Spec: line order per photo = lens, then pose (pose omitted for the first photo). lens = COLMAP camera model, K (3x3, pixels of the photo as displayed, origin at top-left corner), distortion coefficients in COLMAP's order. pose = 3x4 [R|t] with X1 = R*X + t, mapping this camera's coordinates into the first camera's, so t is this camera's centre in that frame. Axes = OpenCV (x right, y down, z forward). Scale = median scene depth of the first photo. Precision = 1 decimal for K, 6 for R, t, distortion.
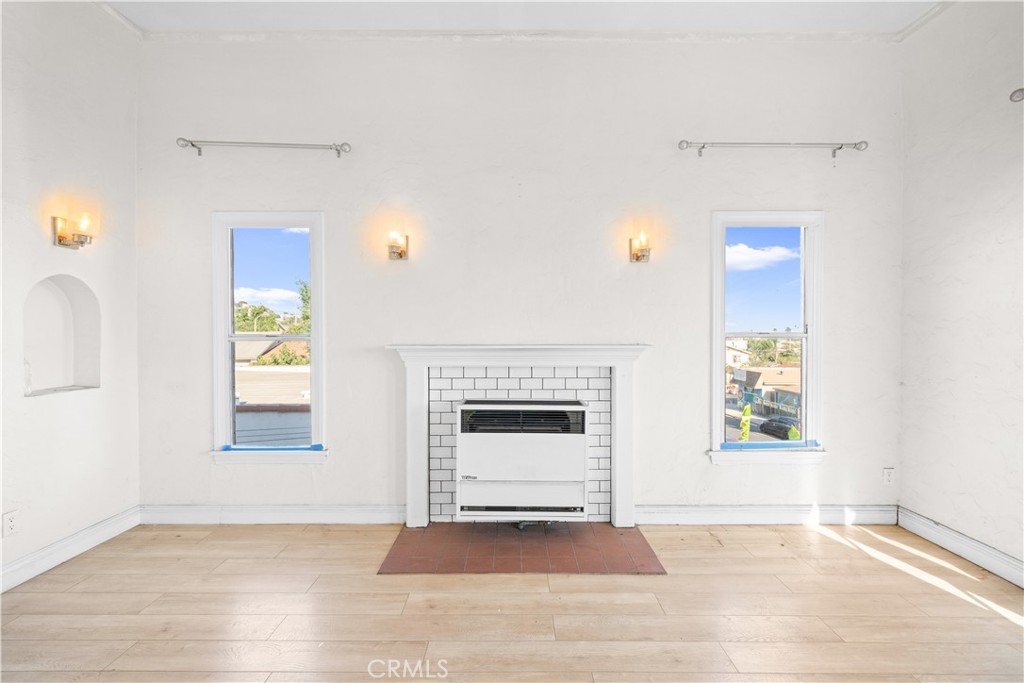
lens RADIAL K [[416.0, 0, 508.5], [0, 416.0, 343.6], [0, 0, 1]] dist [0.001618, -0.000837]
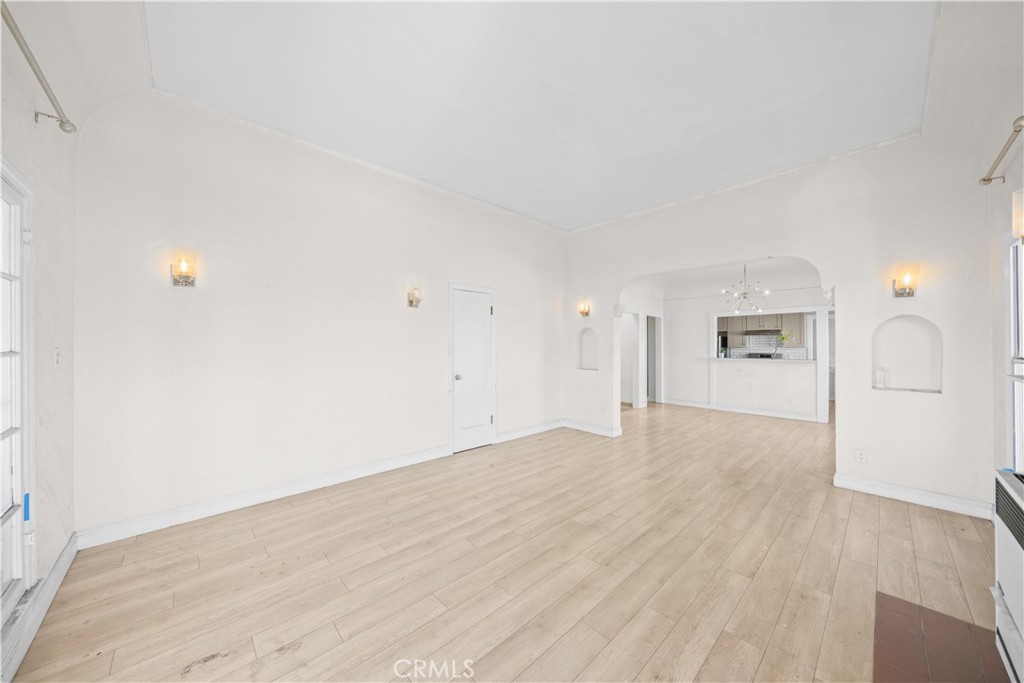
lens RADIAL K [[348.8, 0, 513.0], [0, 348.8, 339.9], [0, 0, 1]] dist [-0.007947, 0.000205]
pose [[-0.721751, -0.013163, -0.692027, 0.766454], [-0.013400, 0.999897, -0.005043, -0.040478], [0.692023, 0.005633, -0.721854, 0.823585]]
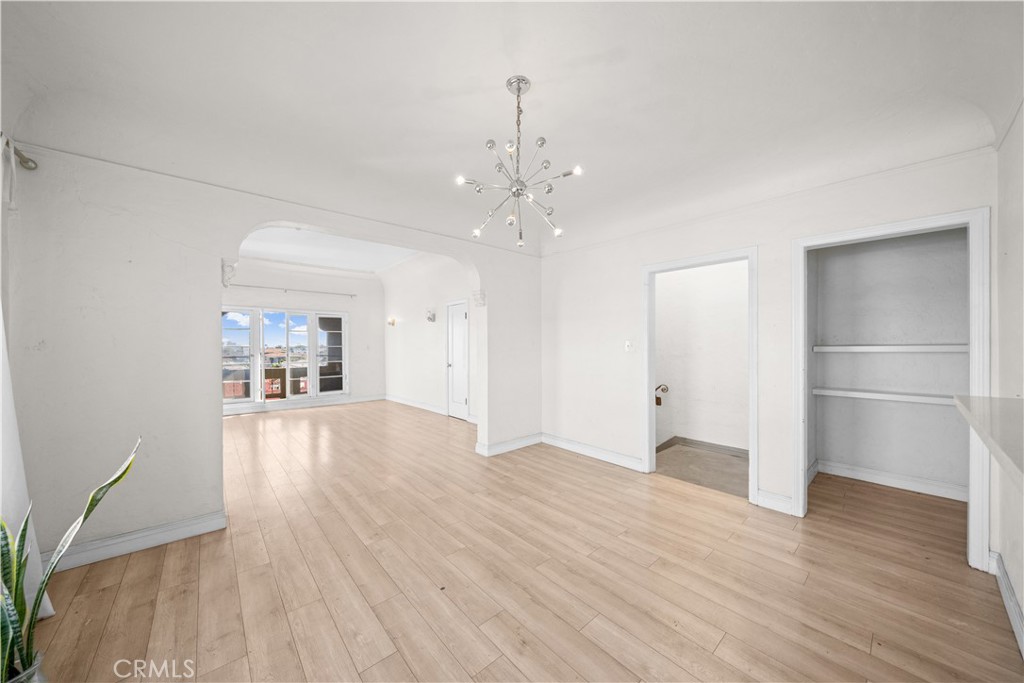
lens RADIAL K [[348.8, 0, 507.5], [0, 348.8, 347.4], [0, 0, 1]] dist [-0.007947, 0.000205]
pose [[-0.655389, 0.000080, 0.755292, -2.221442], [0.016643, 0.999759, 0.014336, -0.020916], [-0.755108, 0.021966, -0.655232, 0.755208]]
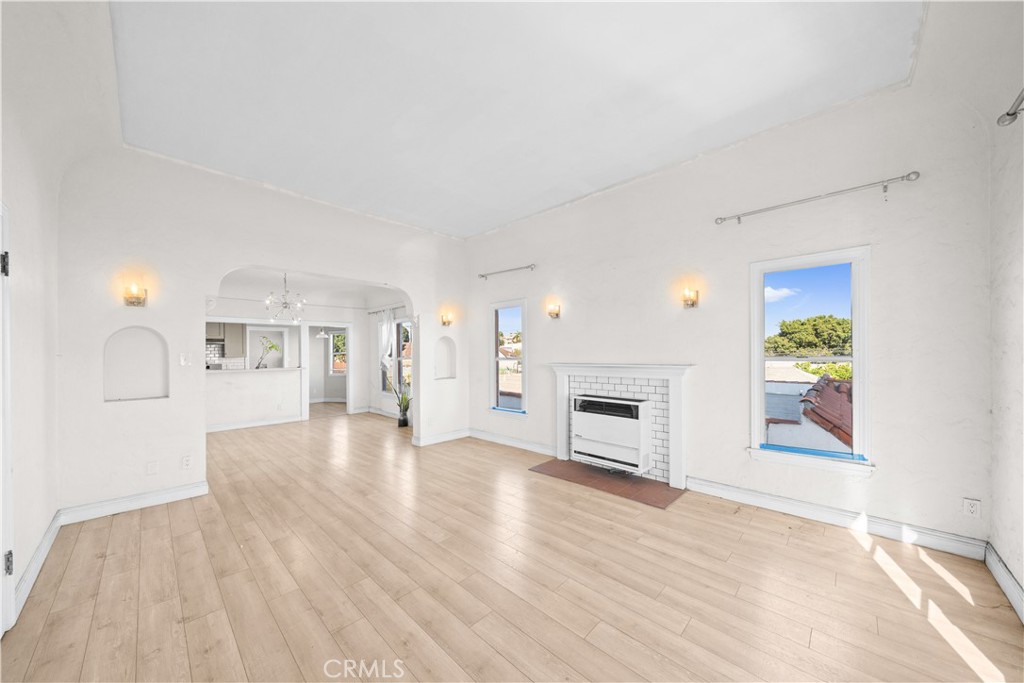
lens RADIAL K [[348.8, 0, 507.5], [0, 348.8, 353.8], [0, 0, 1]] dist [-0.007947, 0.000205]
pose [[0.717232, -0.006151, -0.696808, 0.724096], [-0.000347, 0.999958, -0.009185, -0.025764], [0.696835, 0.006829, 0.717199, -0.313175]]
